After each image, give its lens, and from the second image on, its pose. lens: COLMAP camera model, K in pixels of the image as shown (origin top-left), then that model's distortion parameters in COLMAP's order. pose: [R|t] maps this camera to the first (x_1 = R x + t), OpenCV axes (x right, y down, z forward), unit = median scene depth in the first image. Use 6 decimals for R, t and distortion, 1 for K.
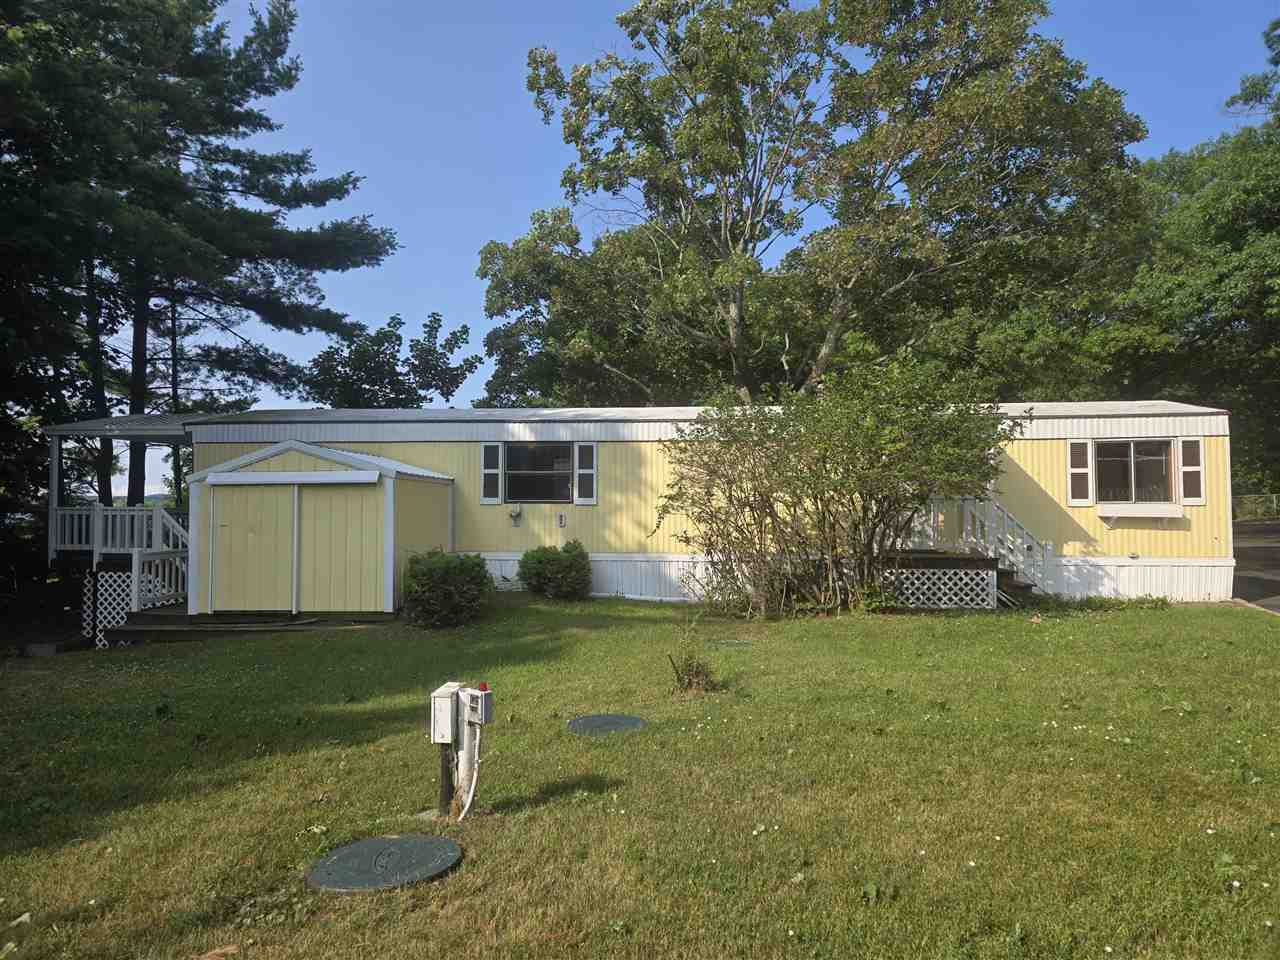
lens RADIAL K [[833.0, 0, 640.0], [0, 833.0, 480.0], [0, 0, 1]] dist [0.051990, -0.023970]
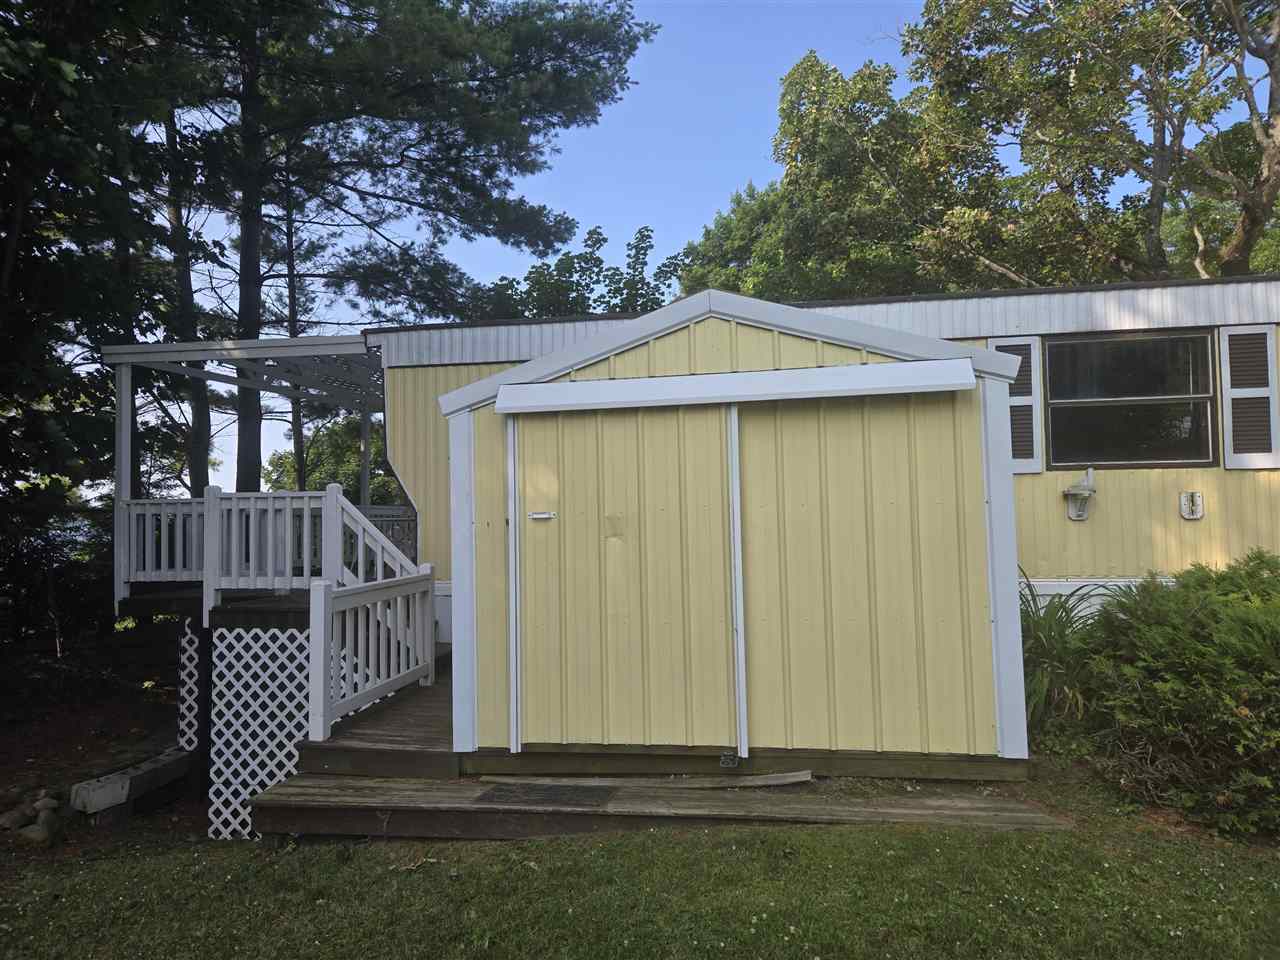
lens RADIAL K [[846.0, 0, 640.0], [0, 846.0, 480.0], [0, 0, 1]] dist [0.091259, -0.080456]
pose [[0.997463, -0.020977, -0.068031, -0.340805], [0.019952, 0.999677, -0.015721, 0.034951], [0.068339, 0.014324, 0.997559, 0.496049]]
